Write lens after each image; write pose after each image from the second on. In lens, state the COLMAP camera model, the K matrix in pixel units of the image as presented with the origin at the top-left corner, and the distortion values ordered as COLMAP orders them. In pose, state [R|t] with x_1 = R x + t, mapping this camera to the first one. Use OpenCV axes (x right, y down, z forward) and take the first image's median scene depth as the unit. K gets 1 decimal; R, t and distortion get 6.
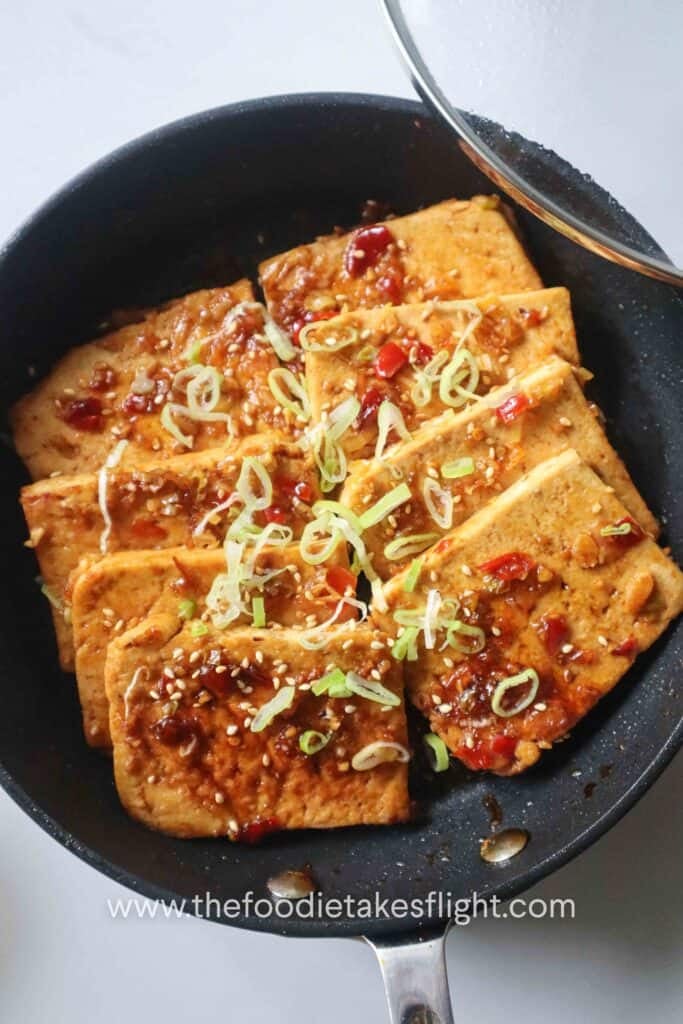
lens RADIAL K [[1107.9, 0, 341.7], [0, 1107.9, 529.6], [0, 0, 1]] dist [-0.009431, 0.001731]
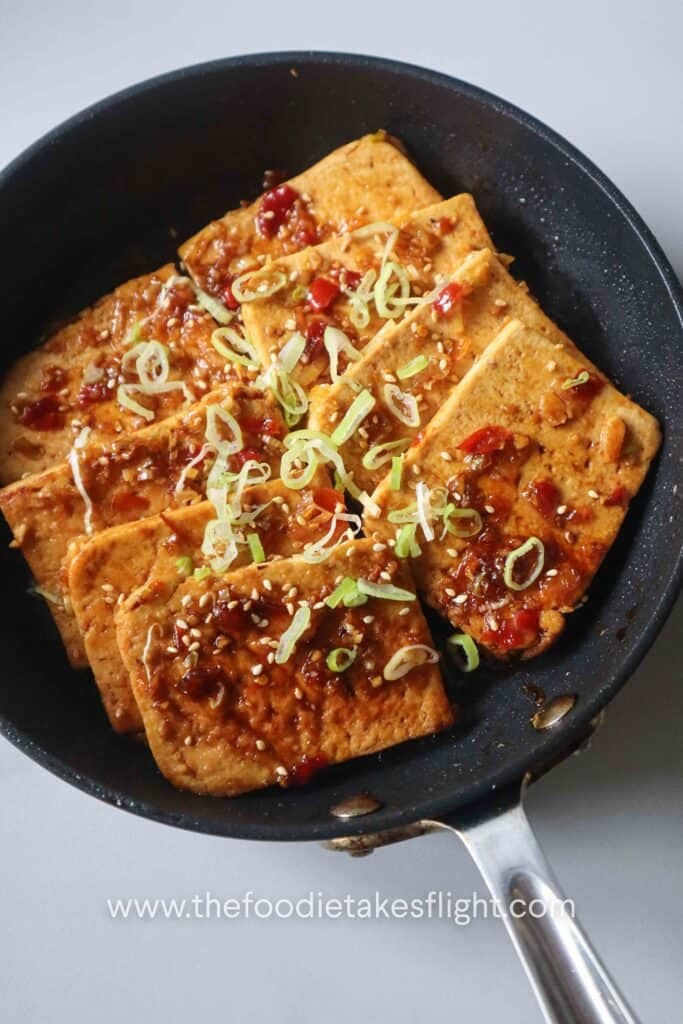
lens RADIAL K [[1107.9, 0, 341.7], [0, 1107.9, 529.6], [0, 0, 1]] dist [-0.009431, 0.001731]
pose [[0.969385, -0.235727, 0.068739, -0.064084], [0.243536, 0.958744, -0.146632, 0.221289], [-0.031338, 0.158883, 0.986800, 0.010393]]
